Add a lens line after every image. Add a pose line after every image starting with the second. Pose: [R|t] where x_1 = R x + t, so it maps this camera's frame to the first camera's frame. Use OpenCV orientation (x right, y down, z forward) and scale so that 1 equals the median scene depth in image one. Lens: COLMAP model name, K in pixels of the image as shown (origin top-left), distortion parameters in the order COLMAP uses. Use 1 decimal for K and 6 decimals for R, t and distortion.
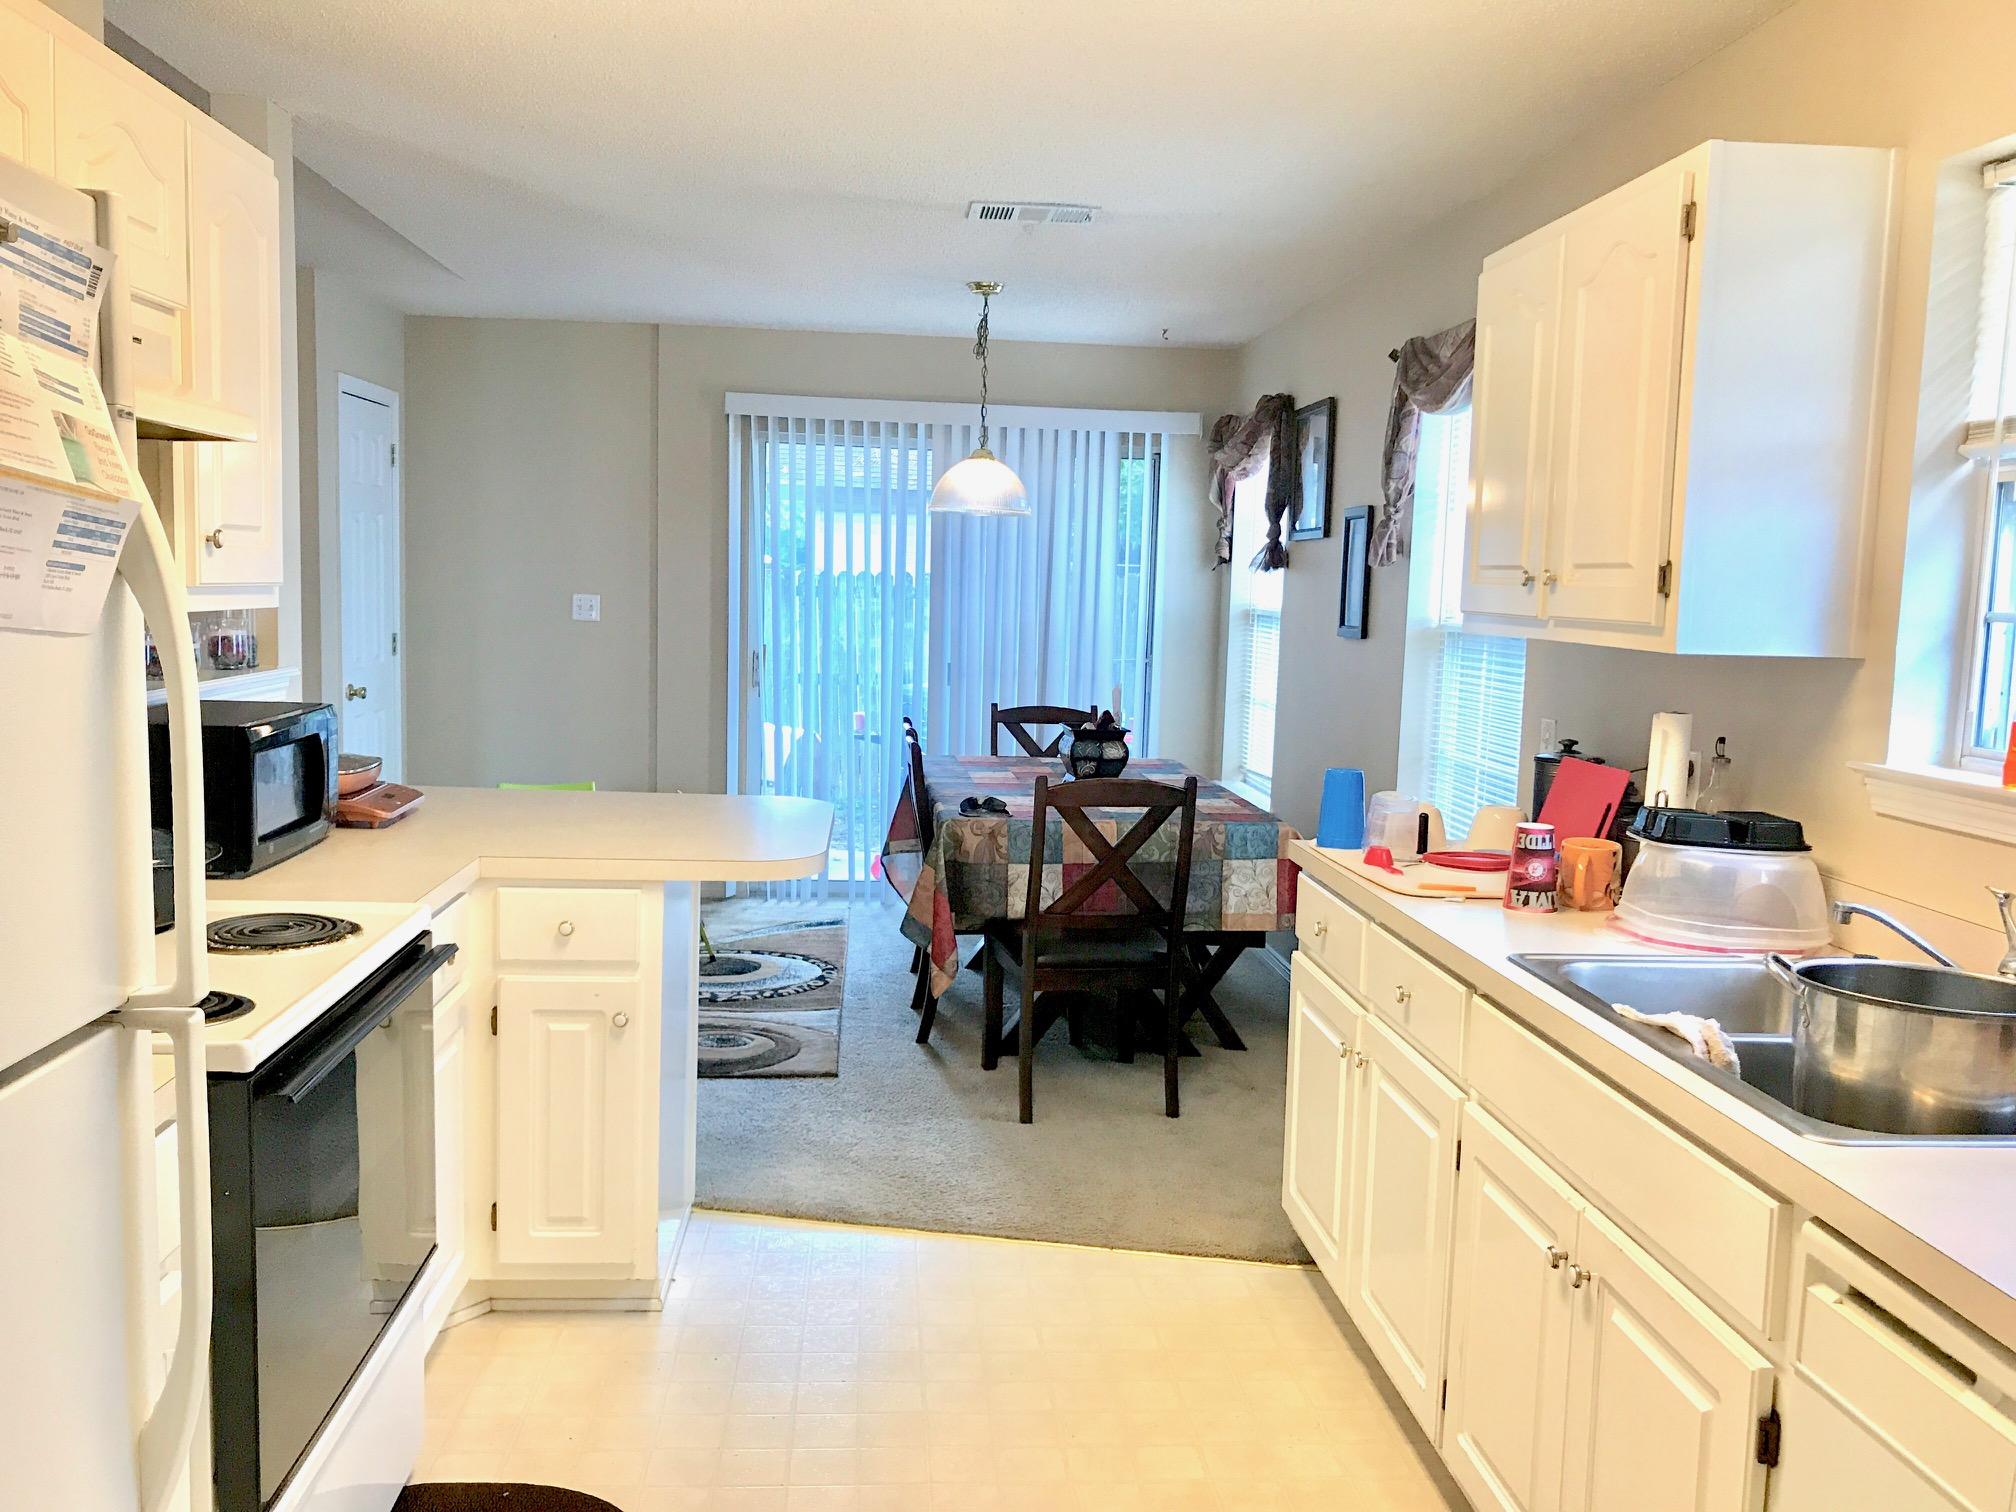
lens RADIAL K [[1684.9, 0, 1001.6], [0, 1684.9, 759.6], [0, 0, 1]] dist [0.037196, -0.046312]
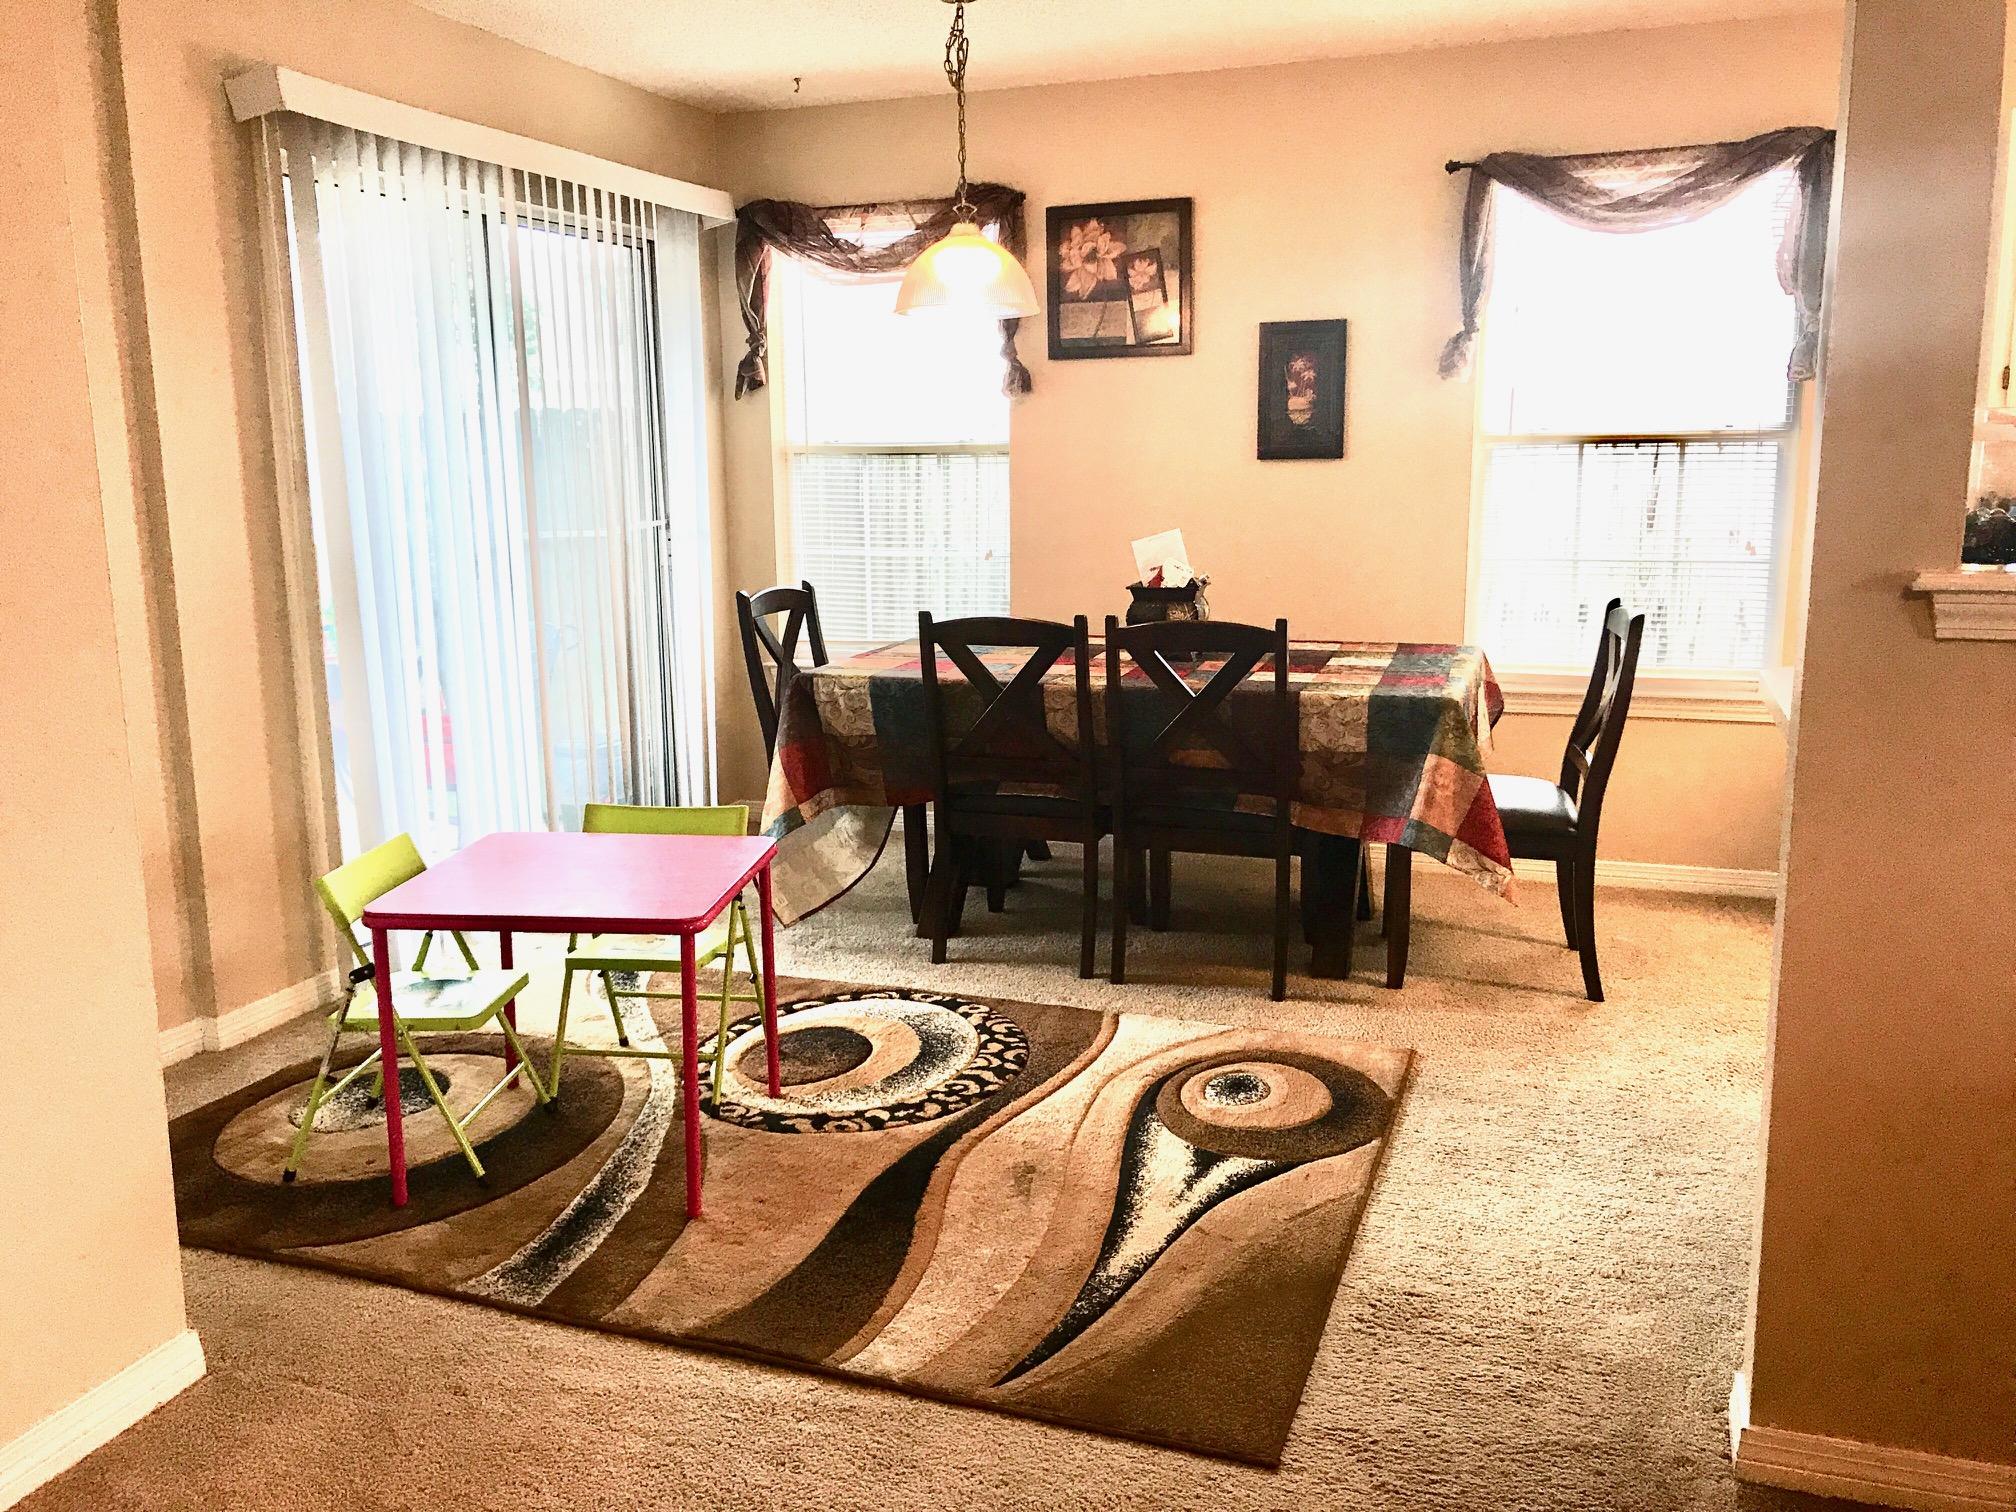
lens RADIAL K [[1684.9, 0, 1001.6], [0, 1684.9, 759.6], [0, 0, 1]] dist [0.037196, -0.046312]
pose [[0.403964, -0.202839, 0.892003, -0.741745], [0.121874, 0.978348, 0.167280, -0.085214], [-0.906620, 0.041137, 0.419938, 0.744647]]
